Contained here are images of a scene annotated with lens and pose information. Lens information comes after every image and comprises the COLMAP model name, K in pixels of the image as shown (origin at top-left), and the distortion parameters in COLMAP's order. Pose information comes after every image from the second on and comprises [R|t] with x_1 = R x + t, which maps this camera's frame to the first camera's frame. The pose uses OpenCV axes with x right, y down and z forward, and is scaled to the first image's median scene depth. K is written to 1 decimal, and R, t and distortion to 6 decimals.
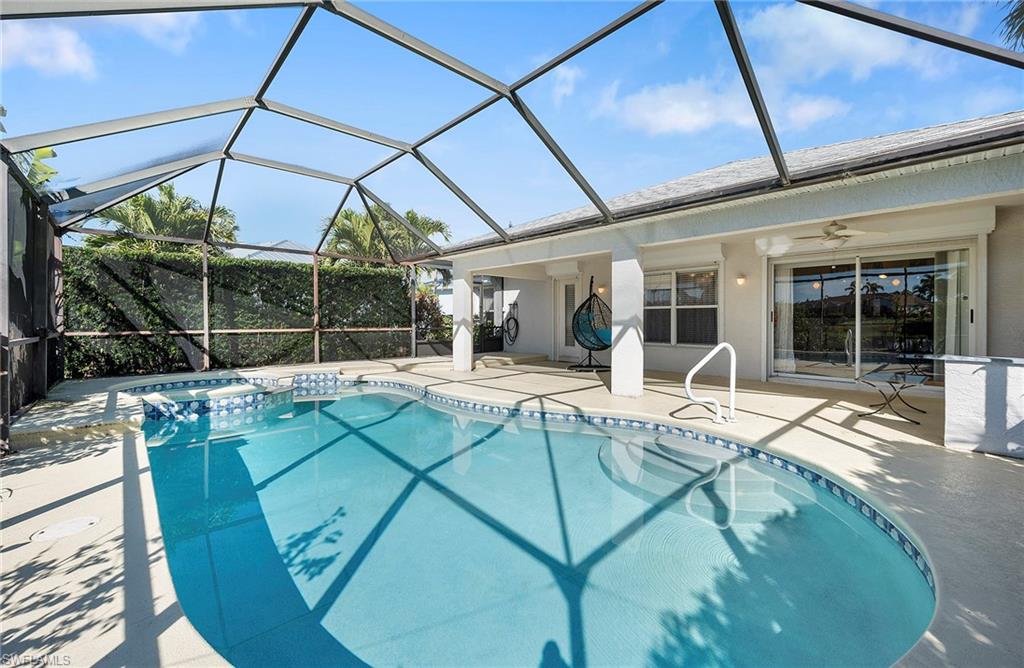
lens RADIAL K [[414.2, 0, 512.2], [0, 414.2, 324.2], [0, 0, 1]] dist [-0.015120, -0.000122]
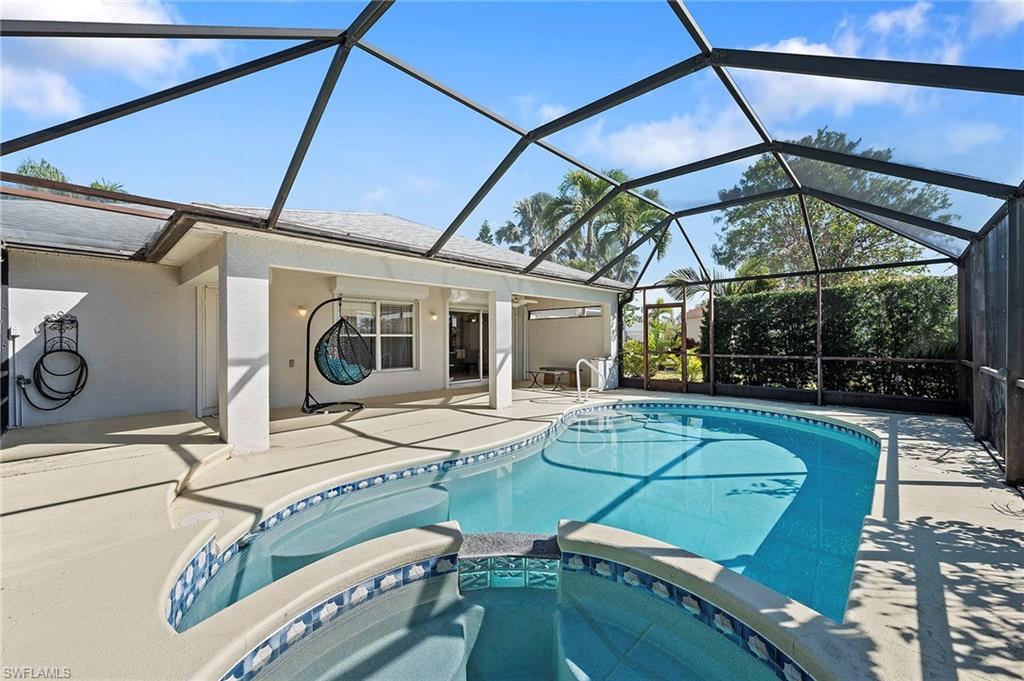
lens RADIAL K [[410.6, 0, 513.4], [0, 410.6, 339.5], [0, 0, 1]] dist [0.017053, 0.000148]
pose [[-0.136665, 0.000796, 0.990617, -0.795358], [0.022871, 0.999736, 0.002352, -0.028016], [-0.990353, 0.022978, -0.136647, 0.906353]]
